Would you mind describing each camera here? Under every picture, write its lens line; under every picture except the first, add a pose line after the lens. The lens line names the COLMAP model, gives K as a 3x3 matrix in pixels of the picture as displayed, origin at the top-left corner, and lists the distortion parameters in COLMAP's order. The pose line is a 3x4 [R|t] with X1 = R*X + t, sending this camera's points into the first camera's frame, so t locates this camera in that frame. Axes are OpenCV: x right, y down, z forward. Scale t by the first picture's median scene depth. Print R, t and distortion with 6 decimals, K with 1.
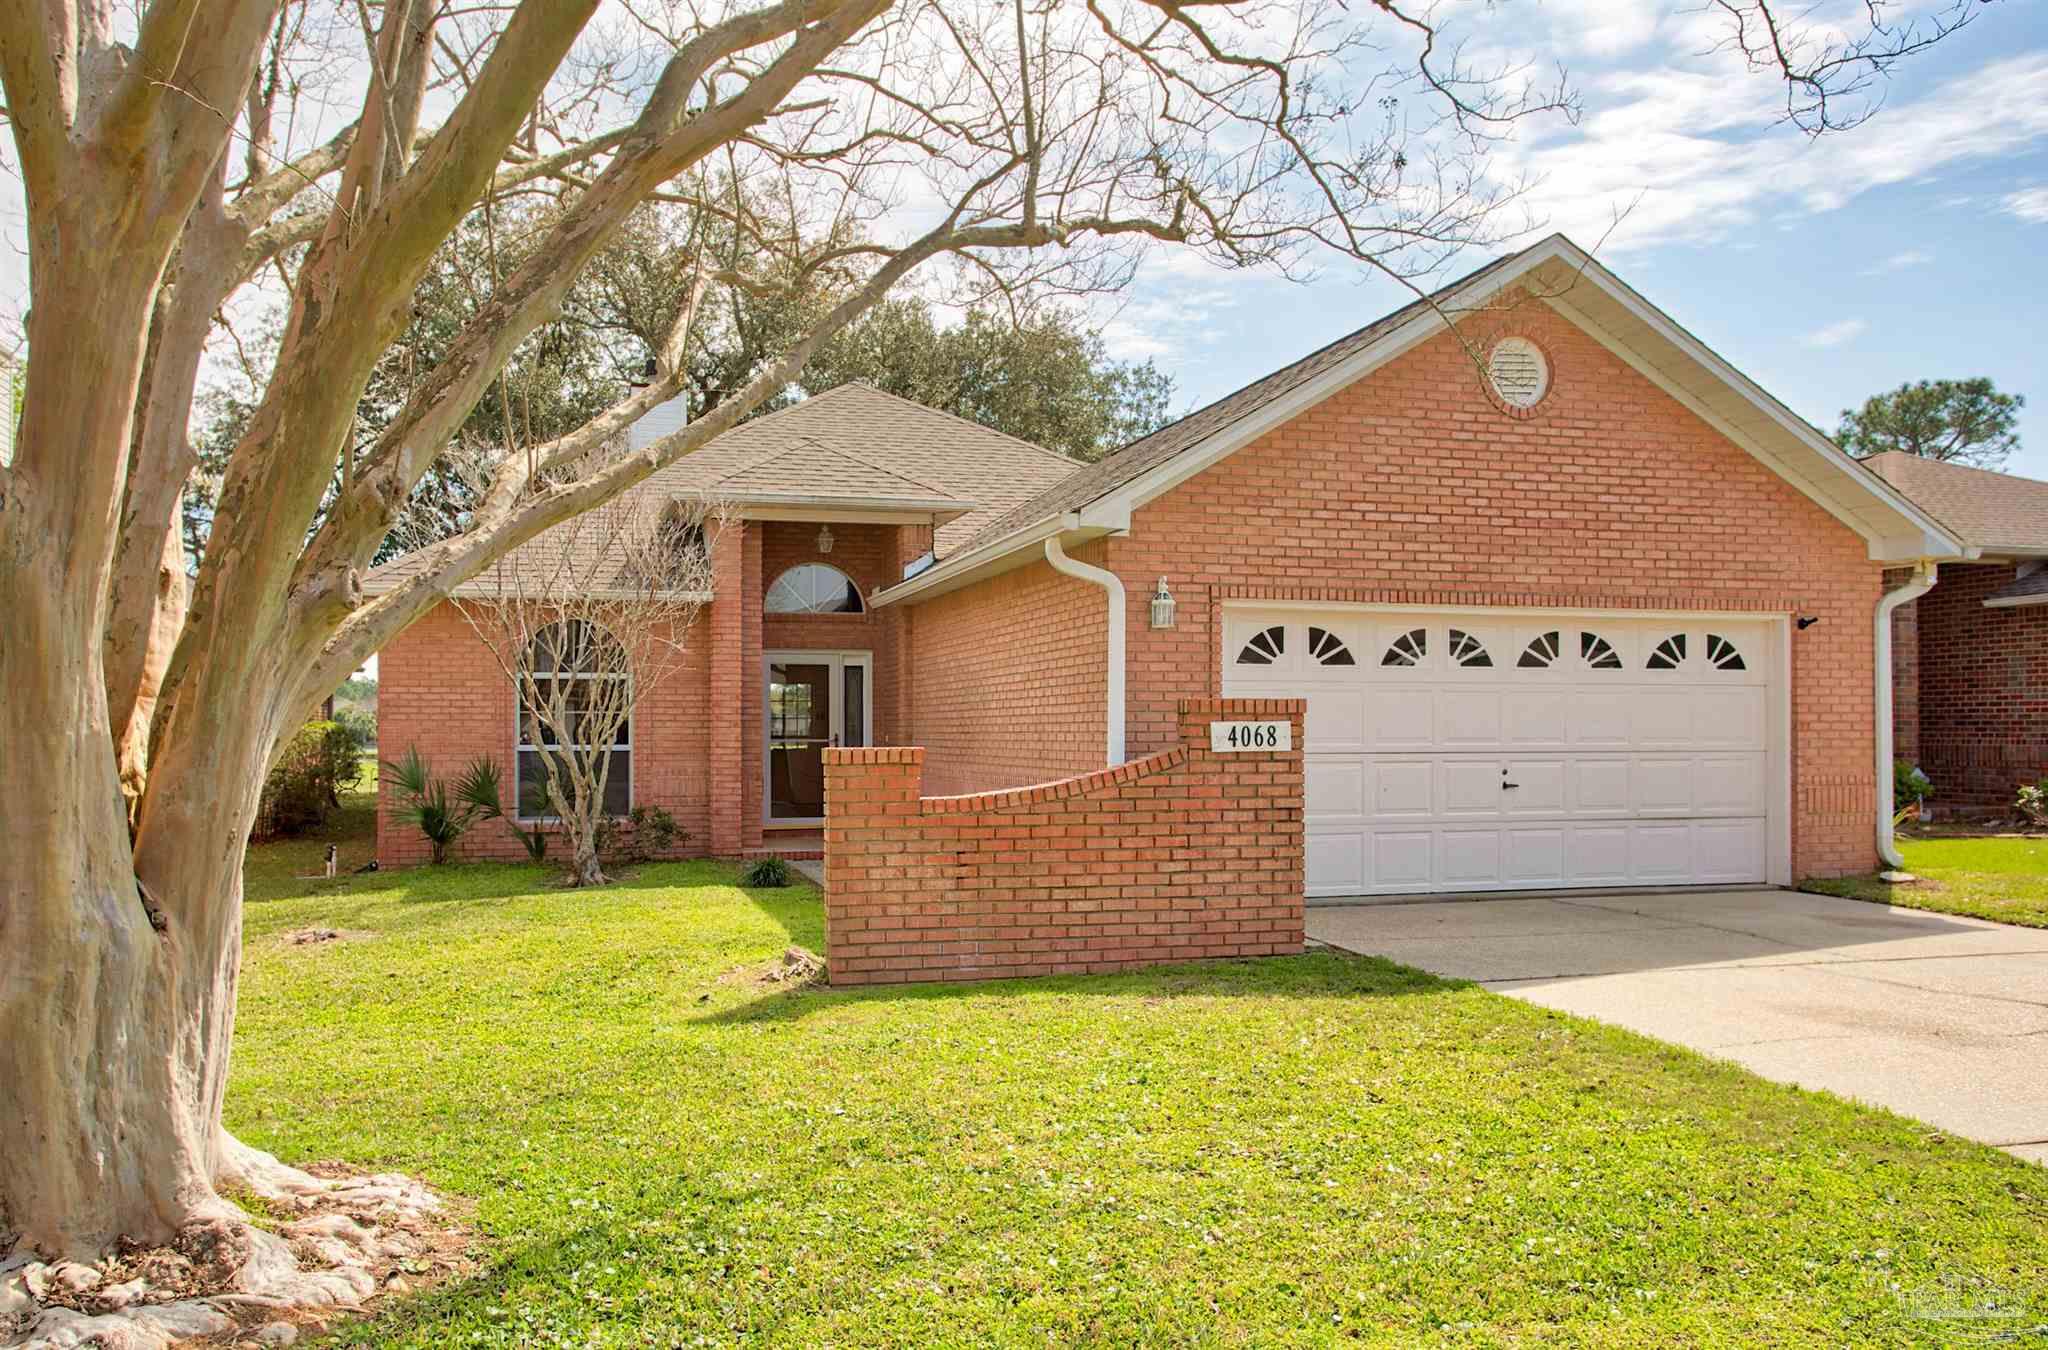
lens RADIAL K [[1521.8, 0, 1010.0], [0, 1521.8, 627.4], [0, 0, 1]] dist [-0.023558, 0.002800]
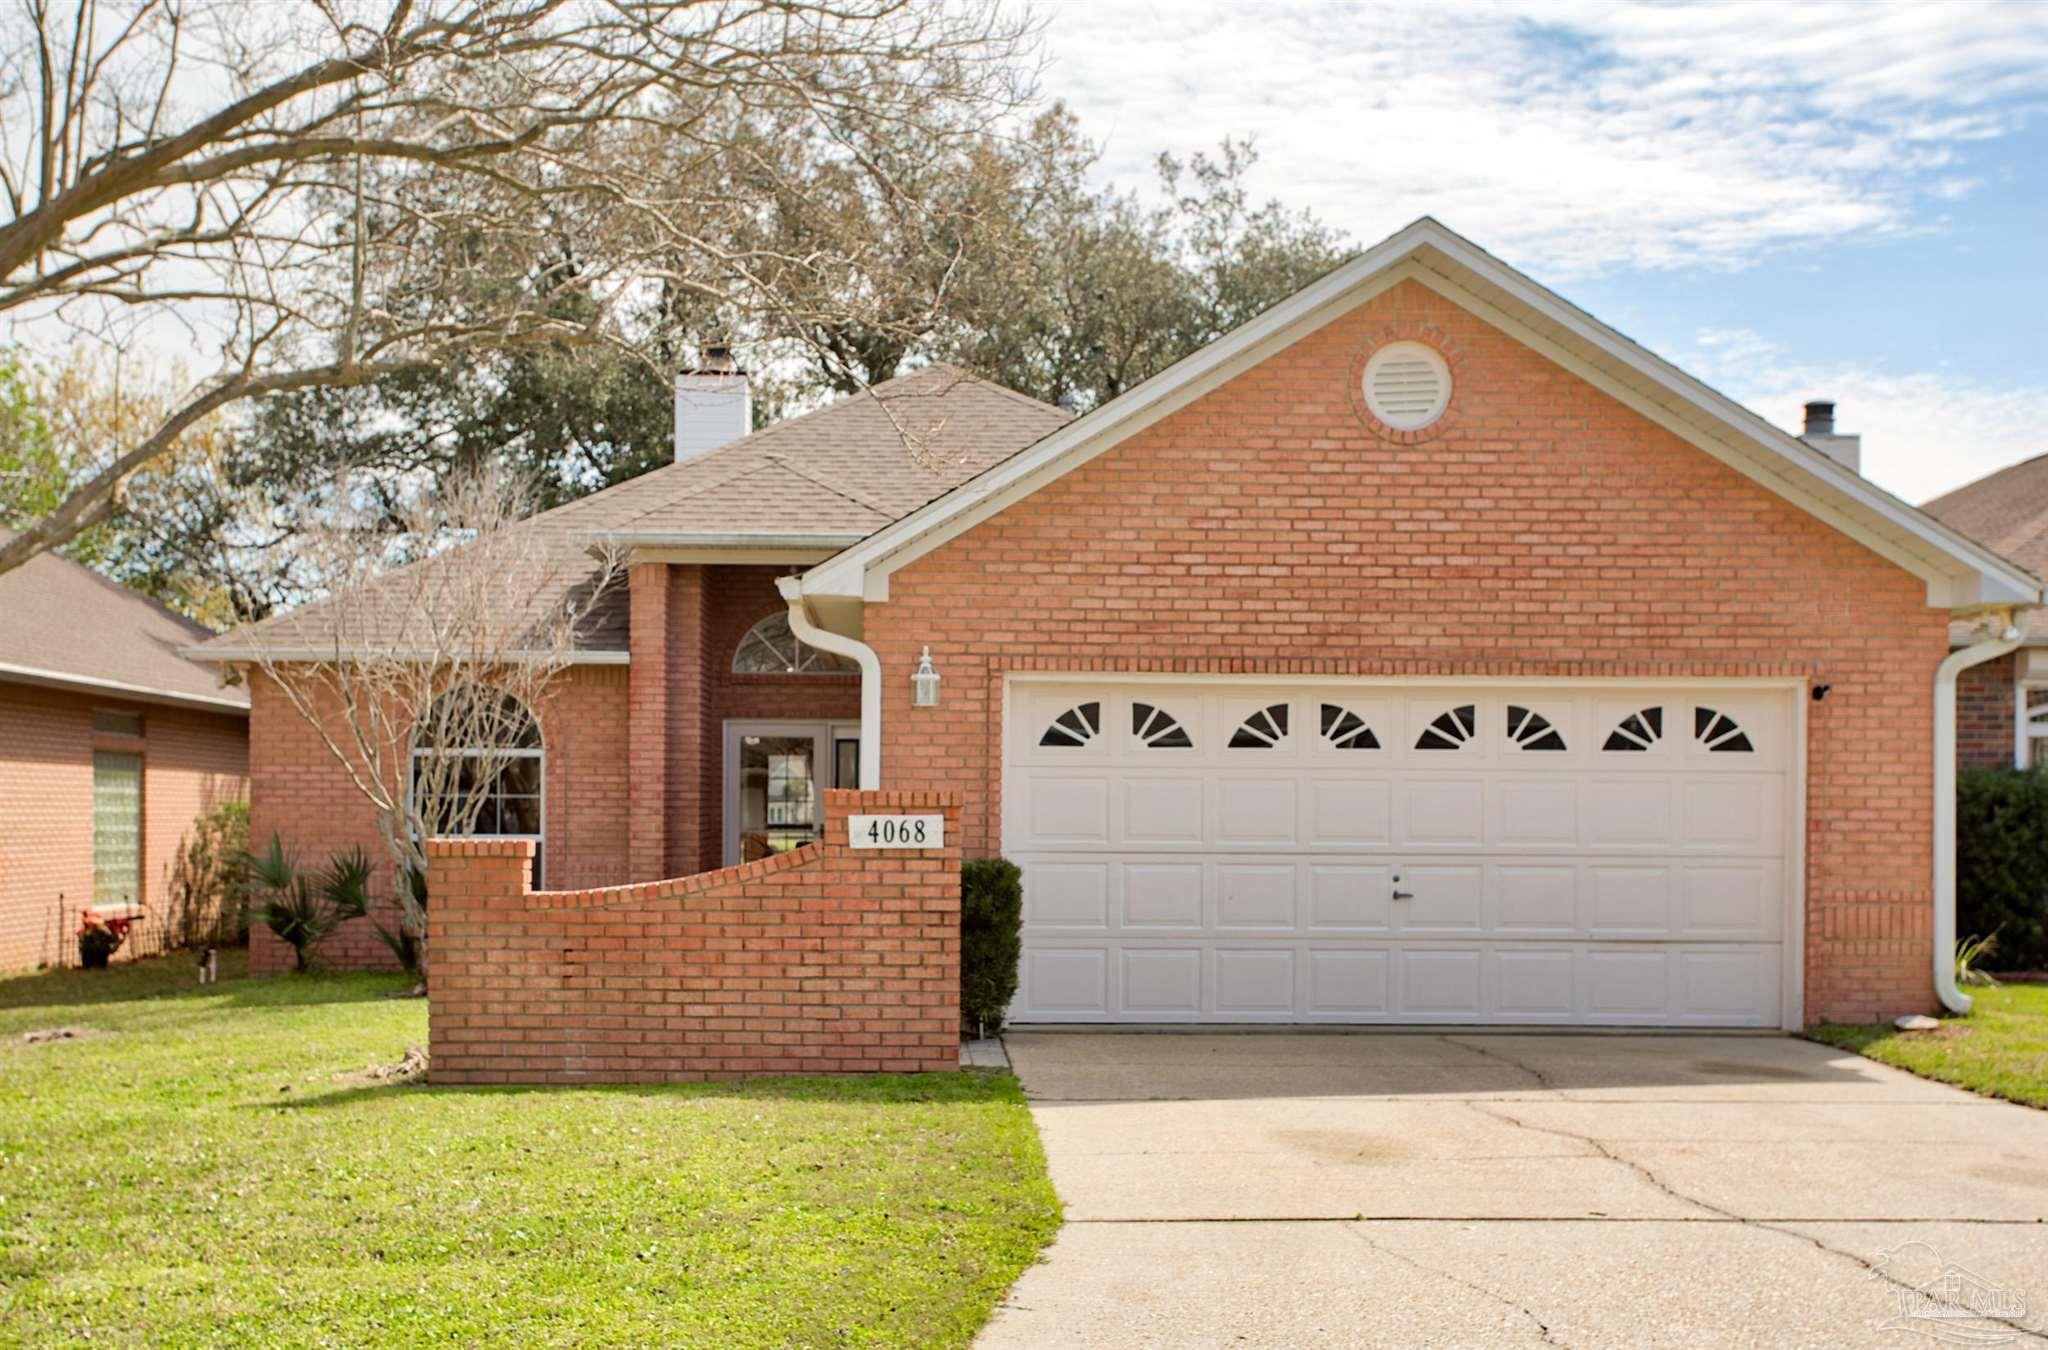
lens RADIAL K [[2336.0, 0, 1024.8], [0, 2336.0, 677.3], [0, 0, 1]] dist [0.001192, 0.000000]
pose [[0.973609, -0.006712, -0.228122, 0.431237], [0.008320, 0.999947, 0.006088, -0.022423], [0.228069, -0.007826, 0.973613, -0.269406]]
